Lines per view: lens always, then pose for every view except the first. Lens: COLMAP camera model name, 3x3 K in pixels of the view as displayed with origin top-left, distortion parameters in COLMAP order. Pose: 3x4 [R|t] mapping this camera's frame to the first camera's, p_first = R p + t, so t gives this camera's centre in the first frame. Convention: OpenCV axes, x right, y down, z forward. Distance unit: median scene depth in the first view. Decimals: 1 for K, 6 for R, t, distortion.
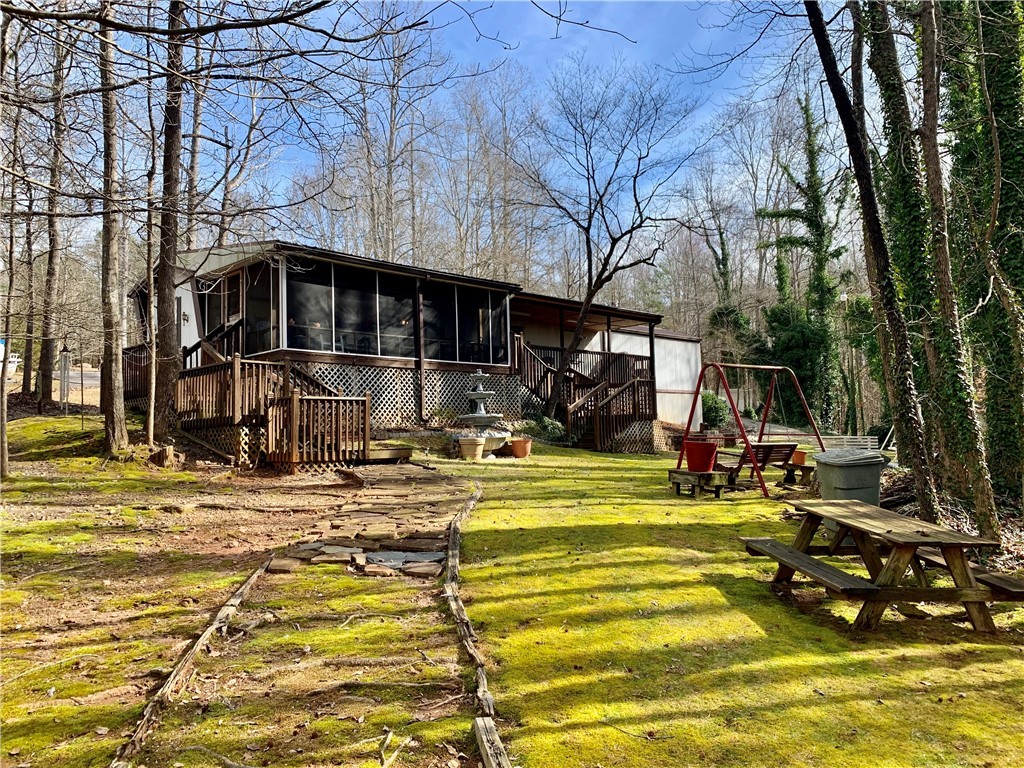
lens RADIAL K [[783.7, 0, 513.6], [0, 783.7, 387.9], [0, 0, 1]] dist [0.005772, -0.029680]
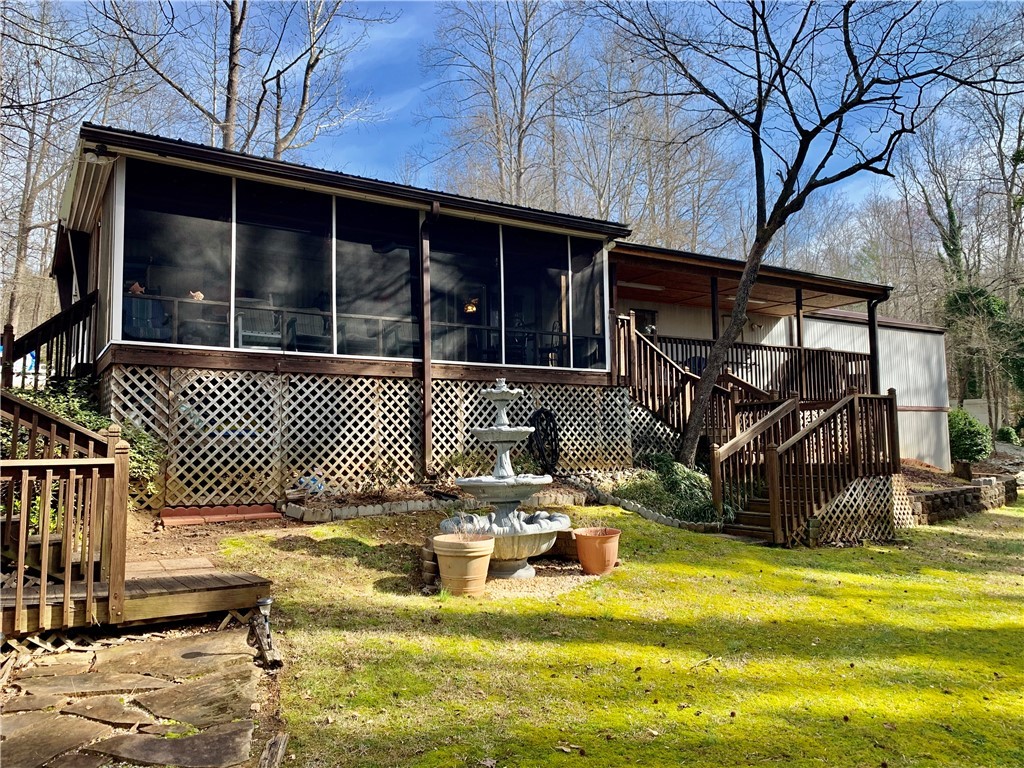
lens RADIAL K [[783.7, 0, 502.8], [0, 783.7, 374.9], [0, 0, 1]] dist [0.005772, -0.029680]
pose [[0.970373, -0.010121, -0.241401, 0.056177], [0.003768, 0.999635, -0.026763, -0.011040], [0.241584, 0.025060, 0.970056, 0.448904]]
